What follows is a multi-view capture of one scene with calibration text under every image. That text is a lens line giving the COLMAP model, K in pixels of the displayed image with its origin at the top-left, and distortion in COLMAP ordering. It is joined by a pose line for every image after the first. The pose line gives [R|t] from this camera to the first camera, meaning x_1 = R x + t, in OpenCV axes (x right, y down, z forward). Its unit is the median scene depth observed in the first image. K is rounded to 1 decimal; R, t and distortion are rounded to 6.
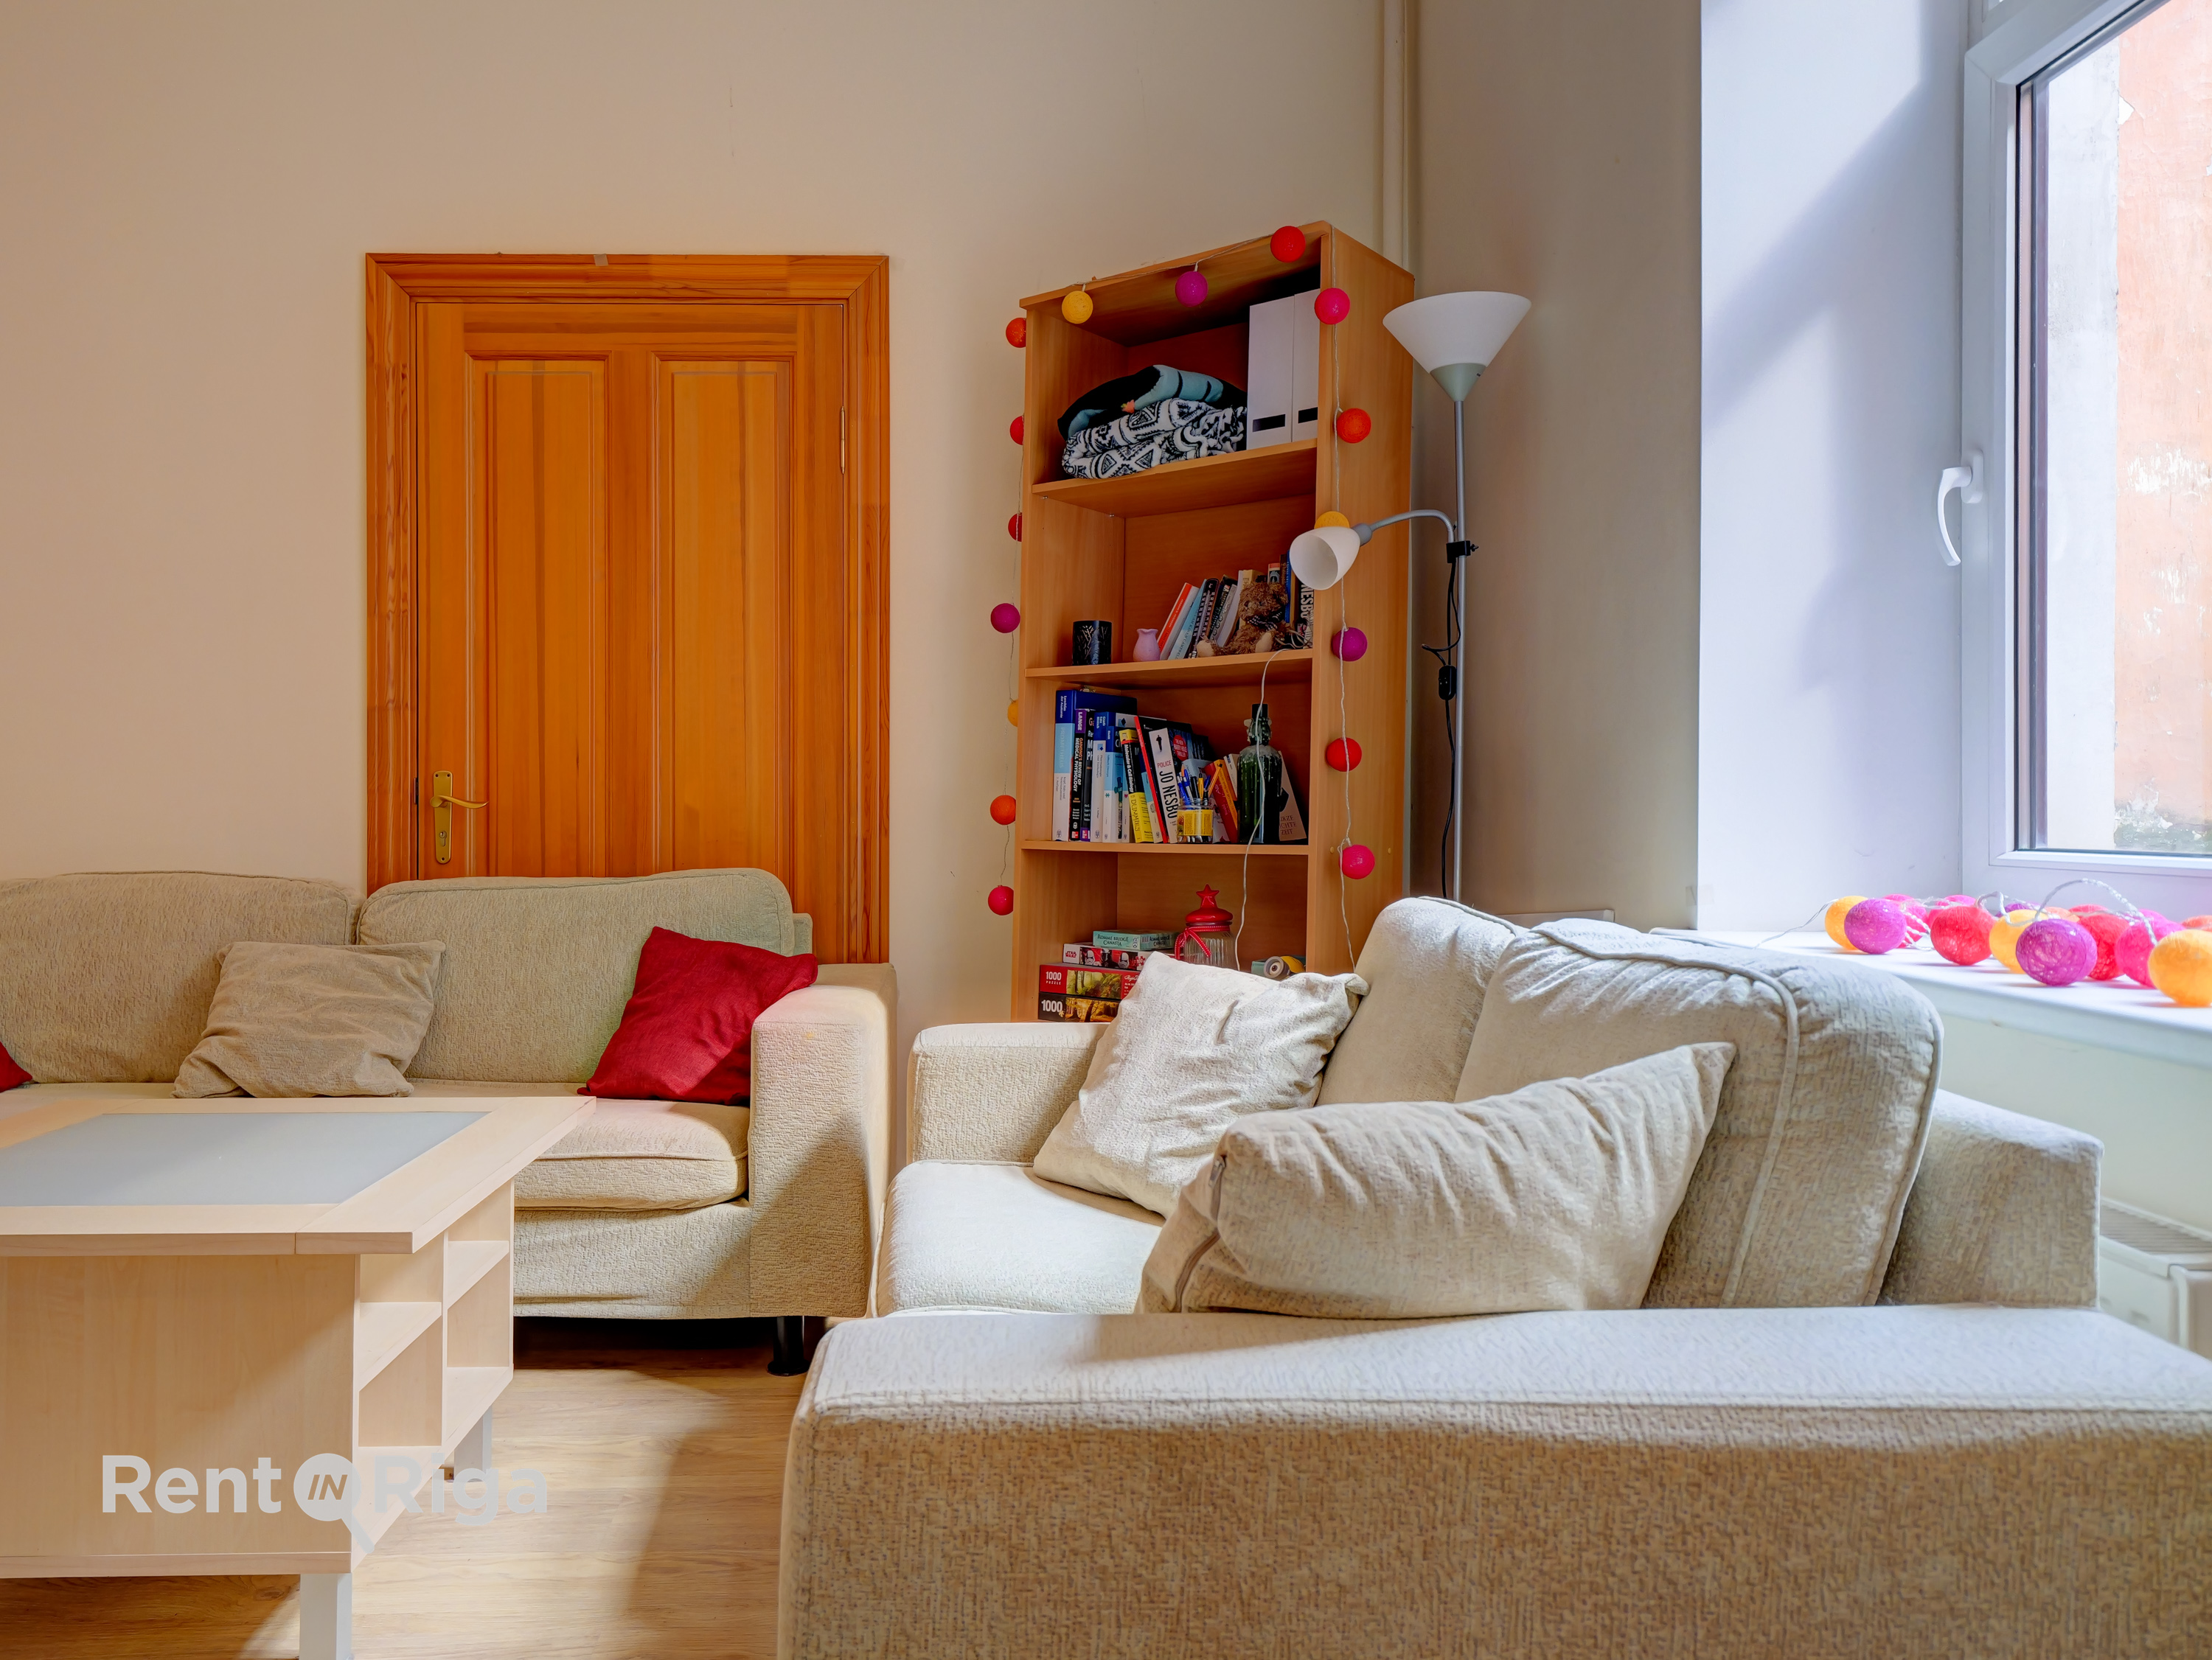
lens RADIAL K [[1696.8, 0, 1106.0], [0, 1696.8, 825.8], [0, 0, 1]] dist [0.012740, 0.004119]
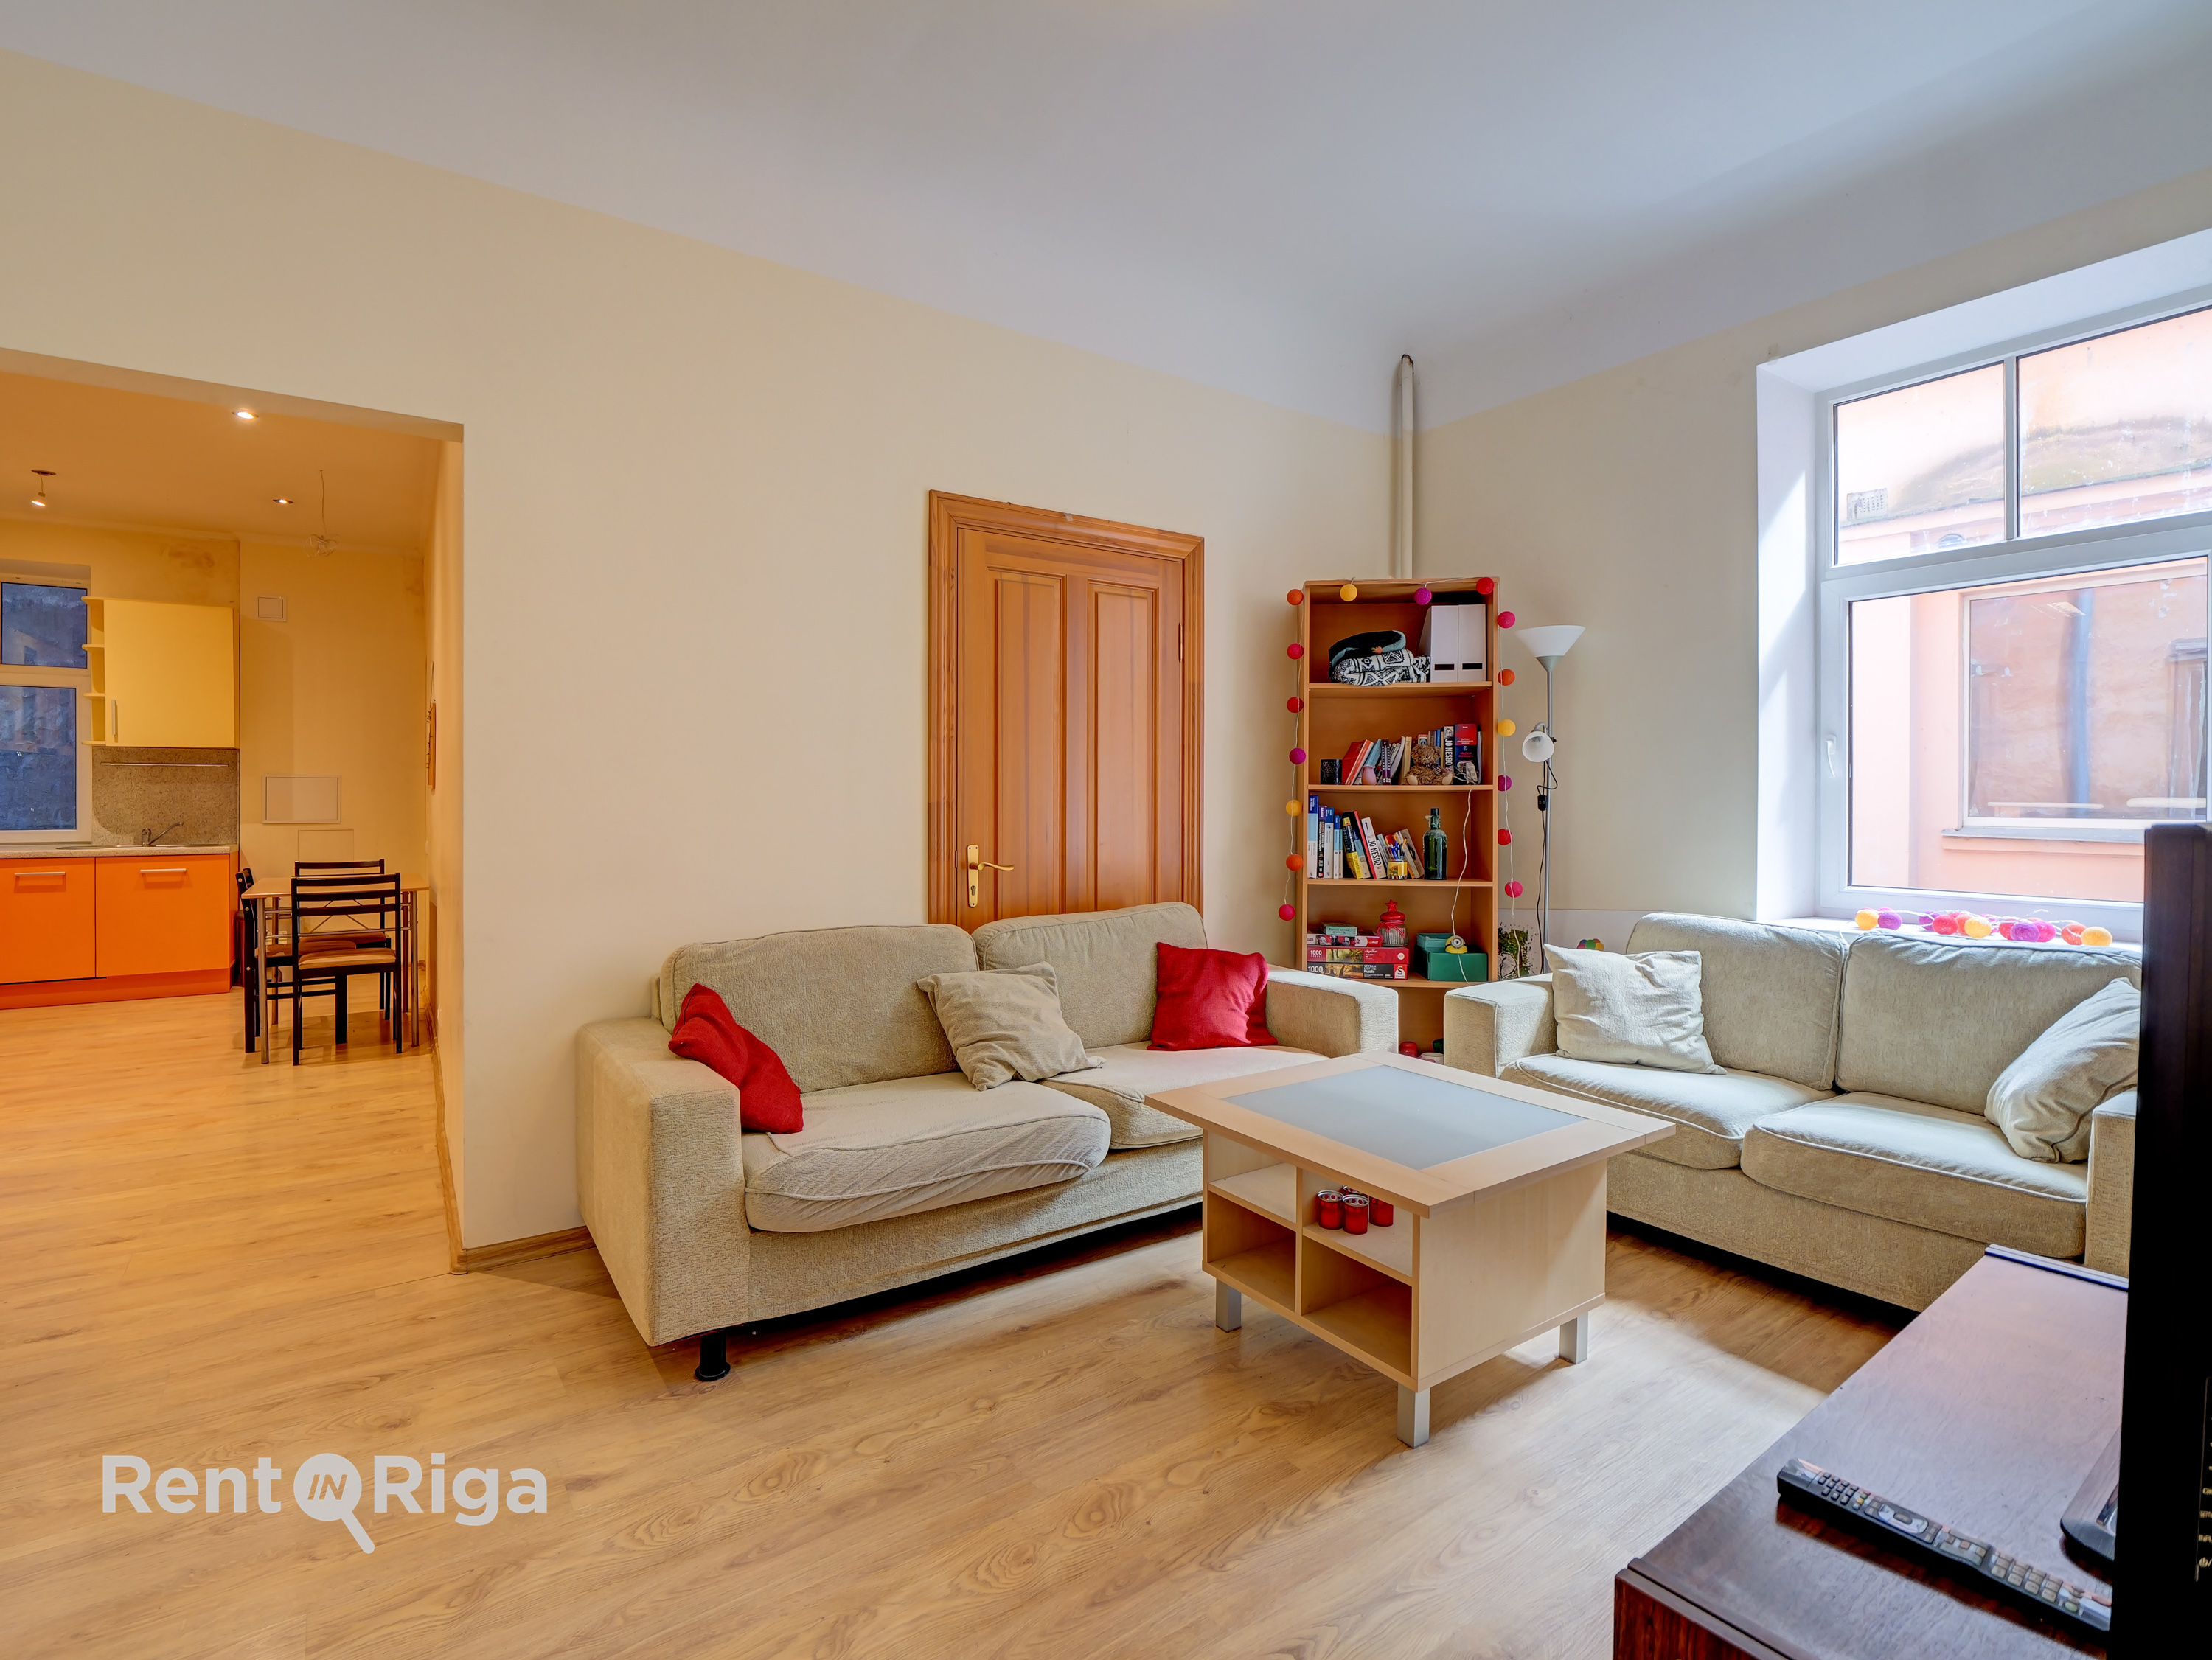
lens RADIAL K [[1075.2, 0, 1108.6], [0, 1075.2, 810.9], [0, 0, 1]] dist [-0.018323, 0.000829]
pose [[0.831884, -0.004375, 0.554932, -0.887872], [0.000755, 0.999977, 0.006751, -0.075163], [-0.554949, -0.005197, 0.831868, 0.169934]]
